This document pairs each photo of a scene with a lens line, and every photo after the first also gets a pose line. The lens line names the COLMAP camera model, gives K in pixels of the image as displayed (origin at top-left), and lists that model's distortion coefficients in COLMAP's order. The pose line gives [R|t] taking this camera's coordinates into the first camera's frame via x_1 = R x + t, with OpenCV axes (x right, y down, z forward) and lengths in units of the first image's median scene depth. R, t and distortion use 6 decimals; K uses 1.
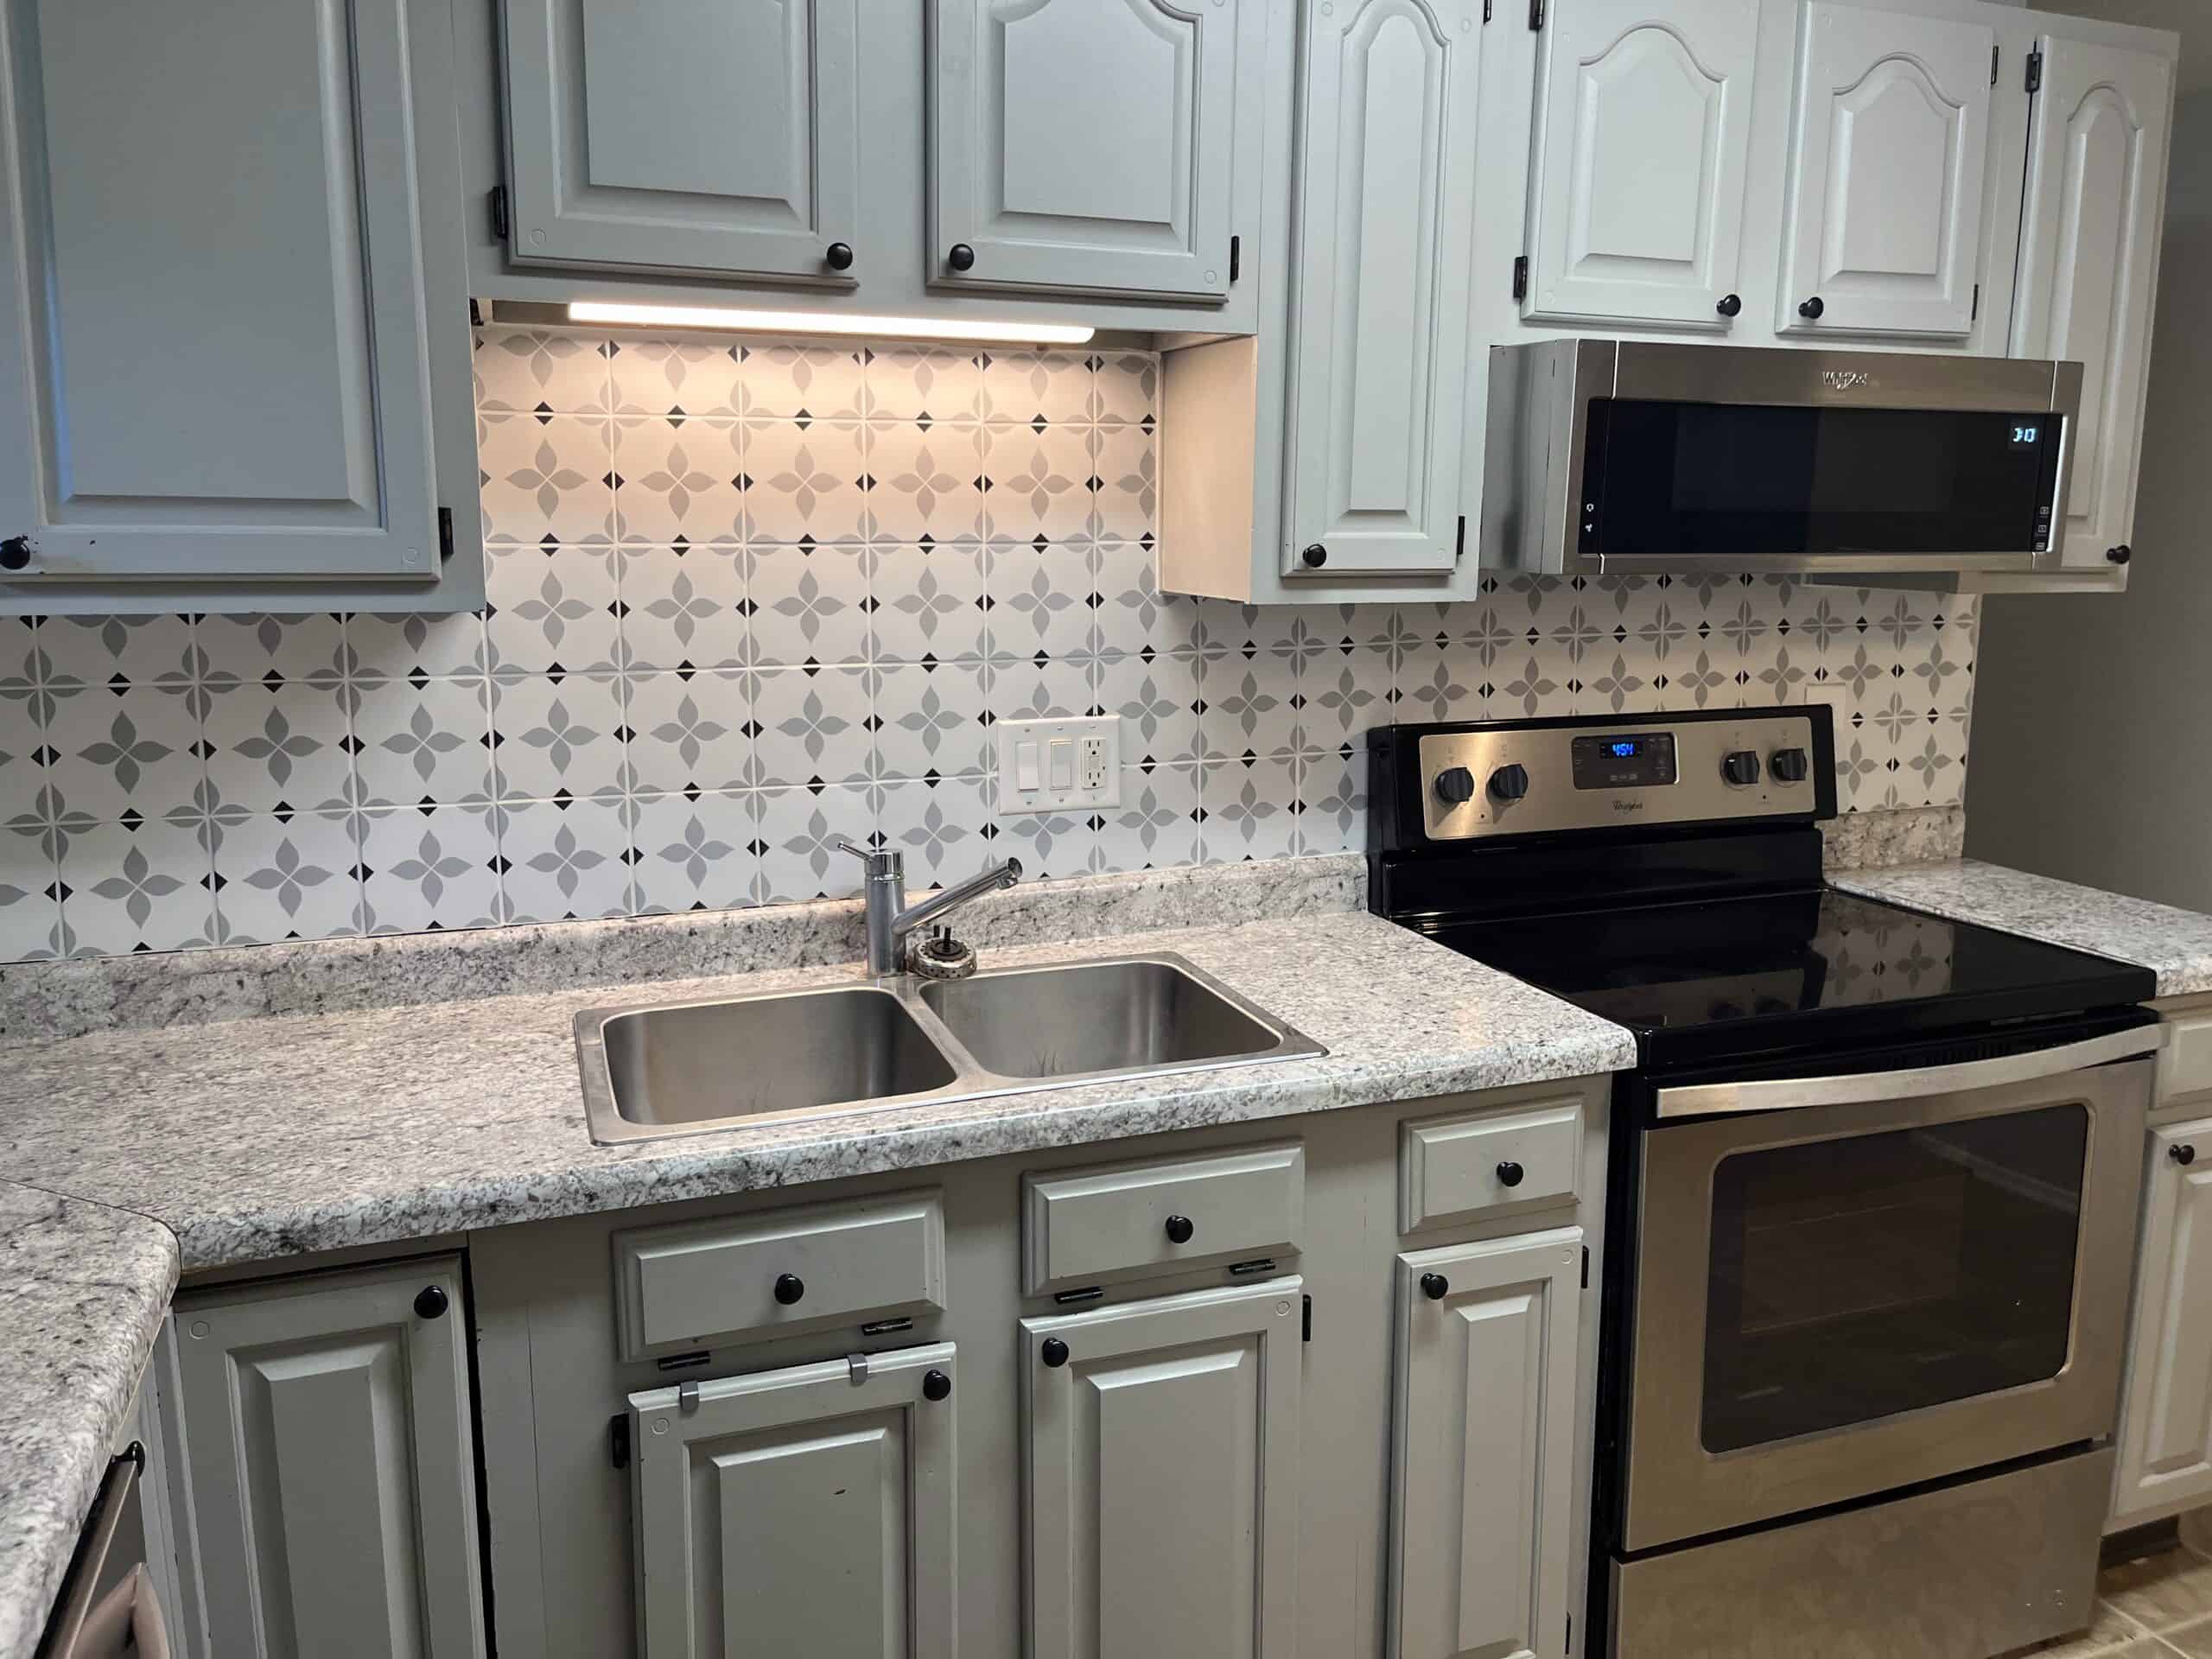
lens RADIAL K [[1682.6, 0, 1104.6], [0, 1682.6, 806.0], [0, 0, 1]] dist [0.053947, -0.052489]
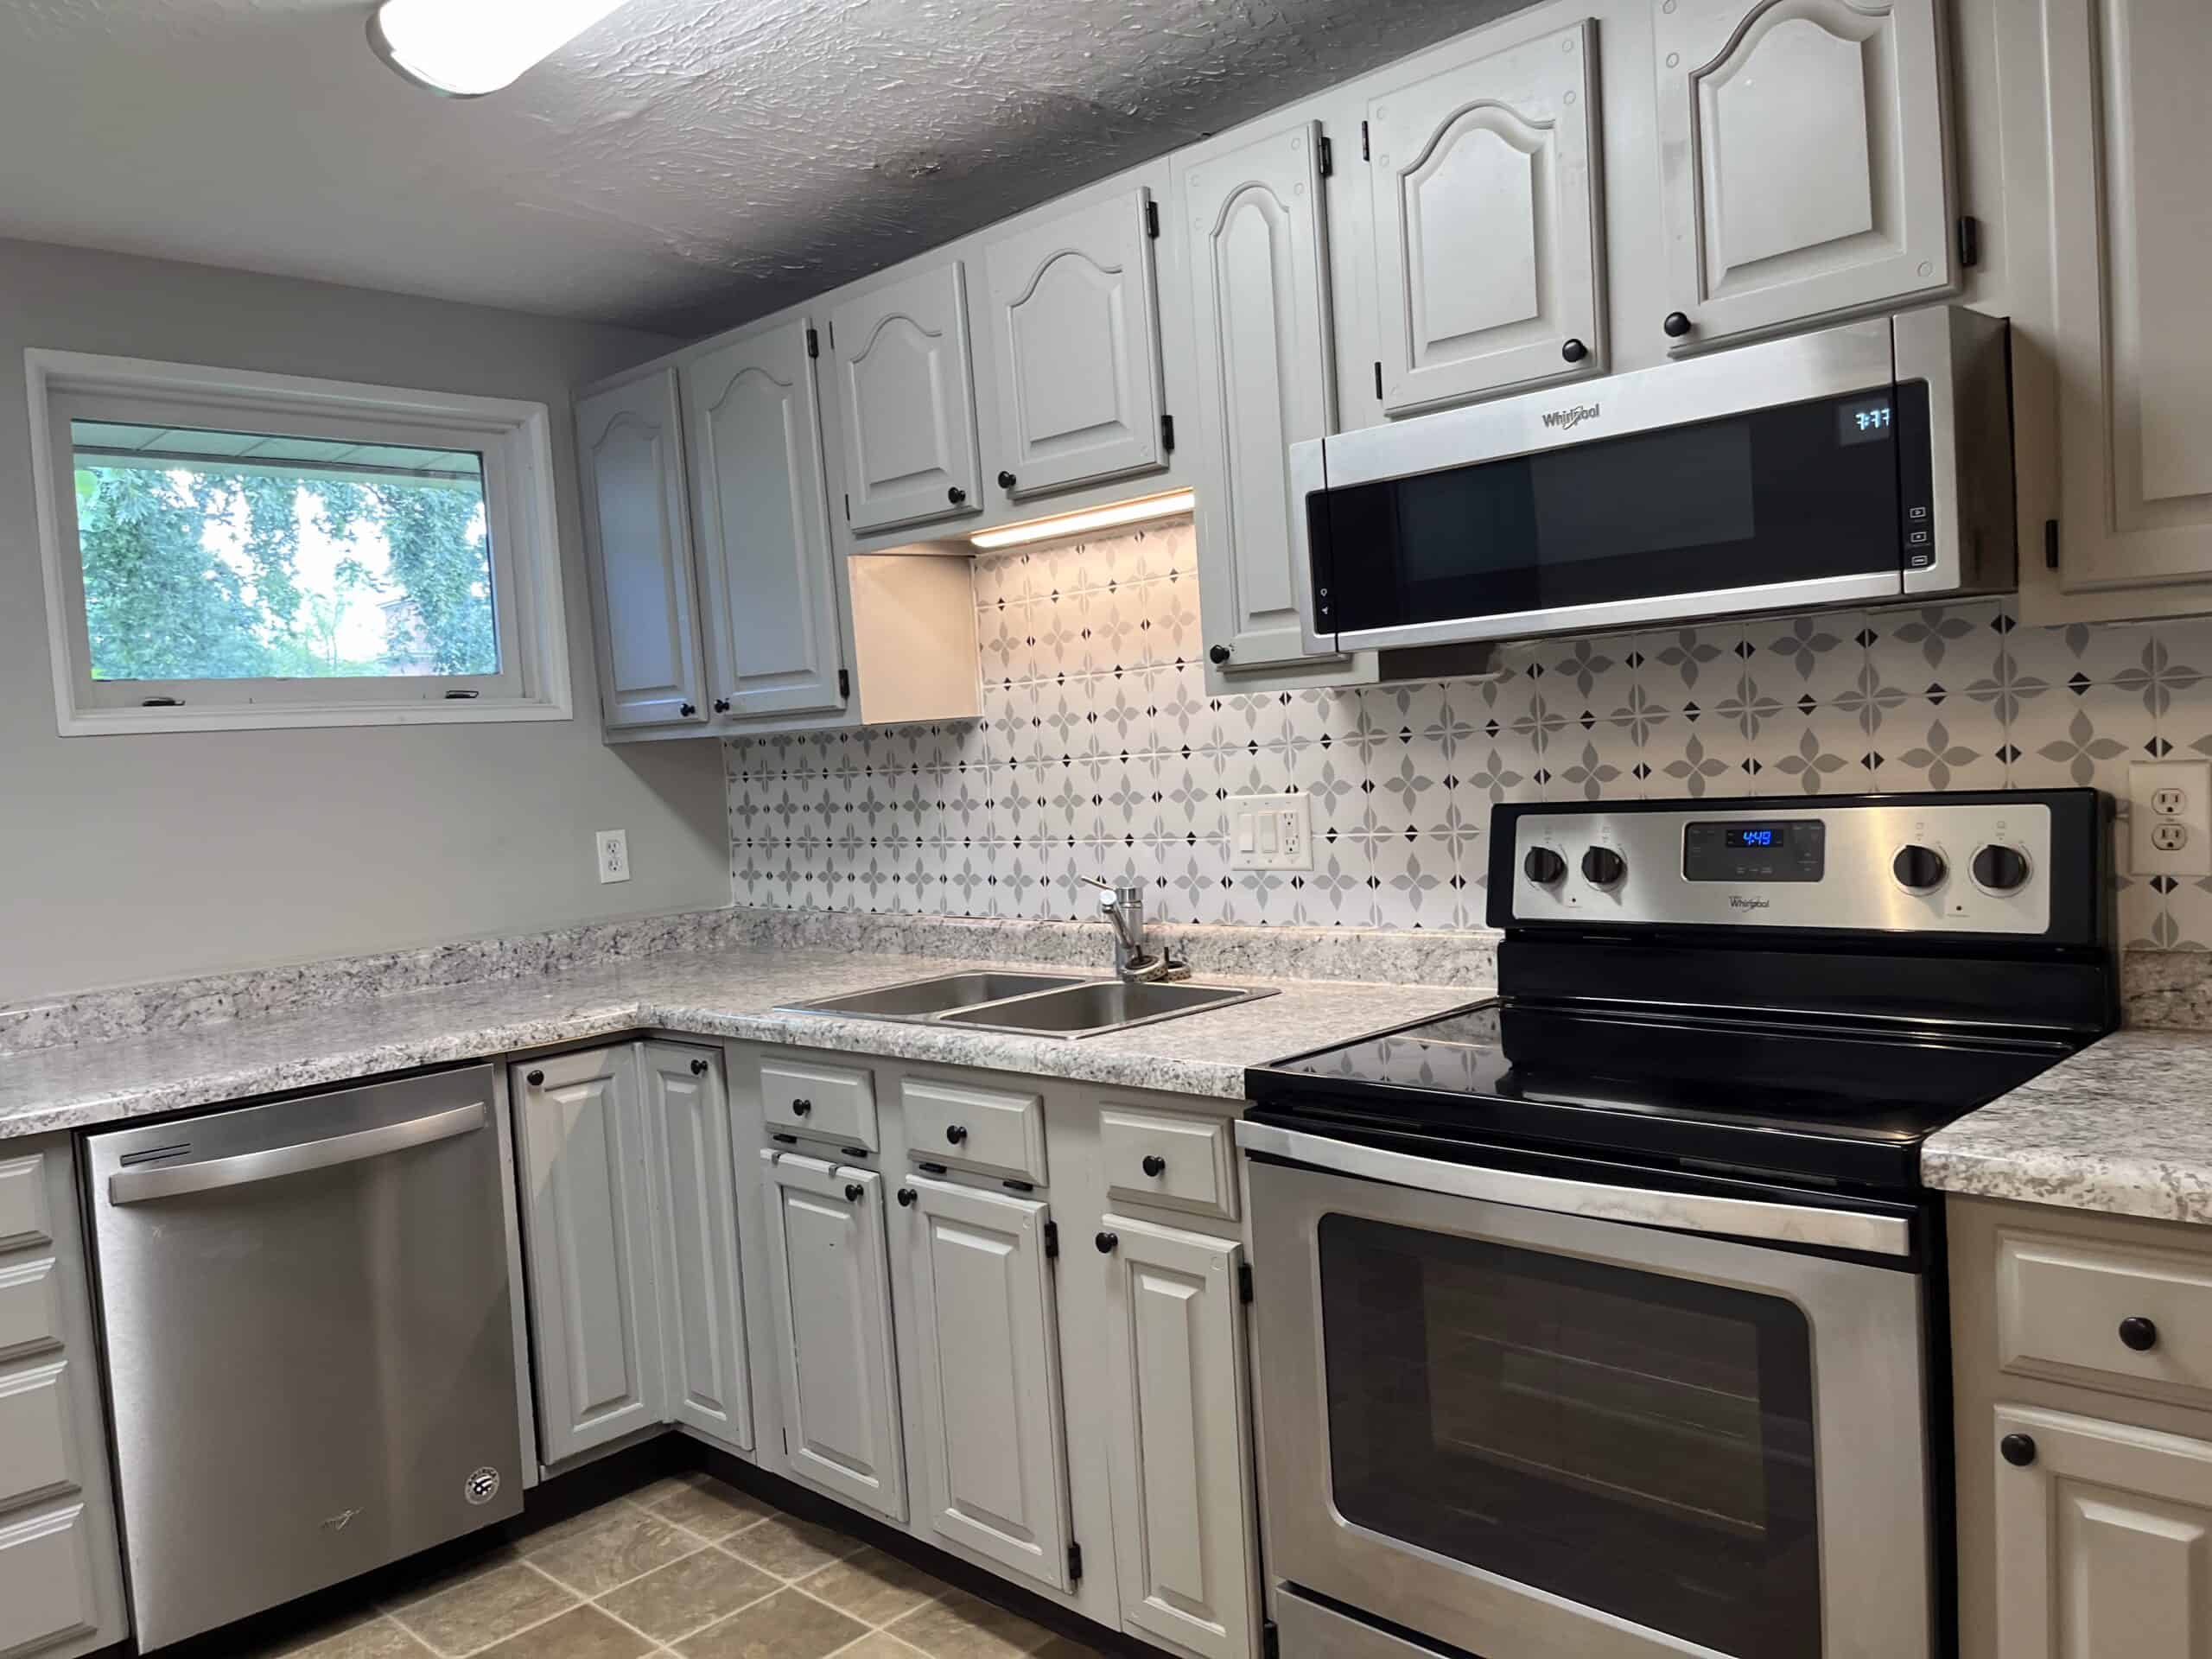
lens RADIAL K [[1682.6, 0, 1105.4], [0, 1682.6, 843.8], [0, 0, 1]] dist [0.053947, -0.052489]
pose [[0.422023, 0.025153, -0.906236, 1.063900], [-0.083139, 0.996477, -0.011059, 0.007605], [0.902765, 0.080011, 0.422627, 0.376414]]
